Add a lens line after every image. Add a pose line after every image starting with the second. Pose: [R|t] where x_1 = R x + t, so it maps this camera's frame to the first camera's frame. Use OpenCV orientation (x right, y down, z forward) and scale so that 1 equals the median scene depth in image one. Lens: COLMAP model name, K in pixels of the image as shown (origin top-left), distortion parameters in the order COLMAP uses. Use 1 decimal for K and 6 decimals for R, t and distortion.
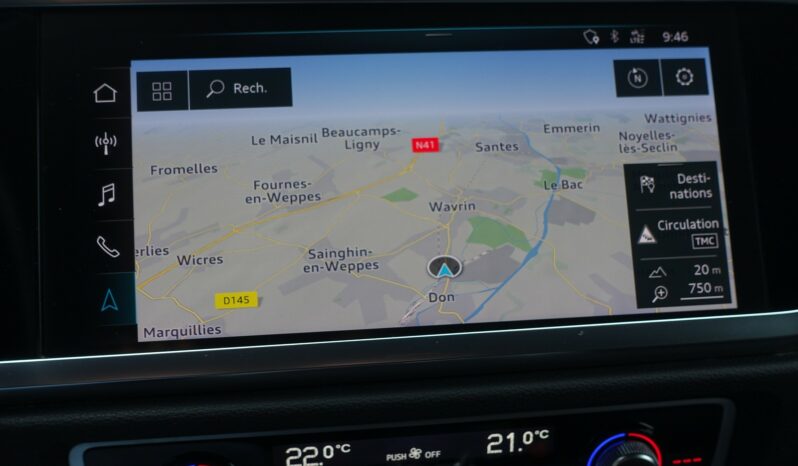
lens RADIAL K [[1057.9, 0, 397.1], [0, 1057.9, 229.9], [0, 0, 1]] dist [-0.057798, 0.000000]
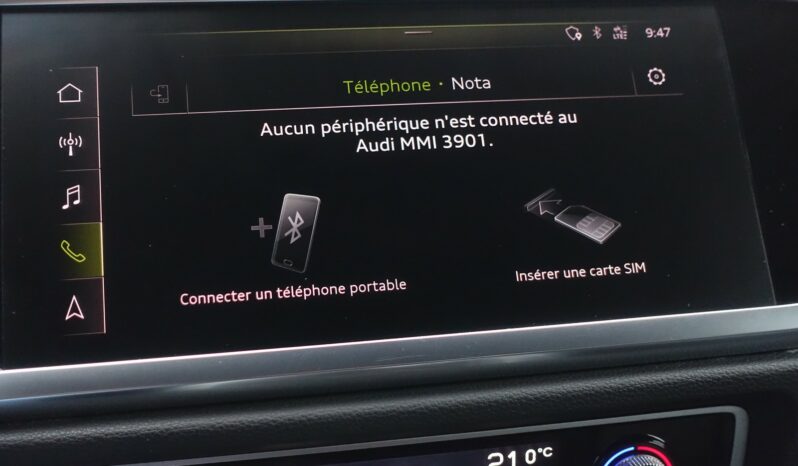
lens RADIAL K [[1057.9, 0, 398.0], [0, 1057.9, 232.1], [0, 0, 1]] dist [-0.057798, 0.000000]
pose [[0.998313, -0.031649, 0.048684, -0.032319], [0.037734, 0.990844, -0.129632, 0.123424], [-0.044136, 0.131250, 0.990366, 0.067207]]
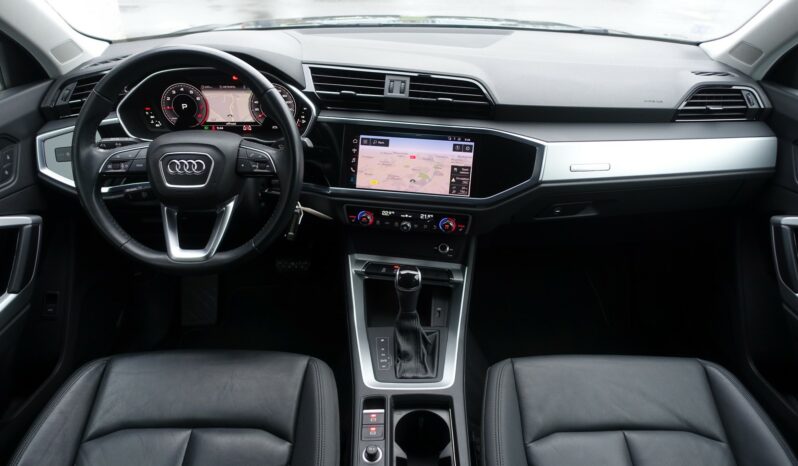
lens RADIAL K [[541.3, 0, 401.6], [0, 541.3, 230.5], [0, 0, 1]] dist [-0.010781, 0.001683]
pose [[0.952121, 0.154844, -0.263607, 0.728448], [-0.104393, 0.975088, 0.195716, -0.242556], [0.287346, -0.158827, 0.944567, -1.577146]]
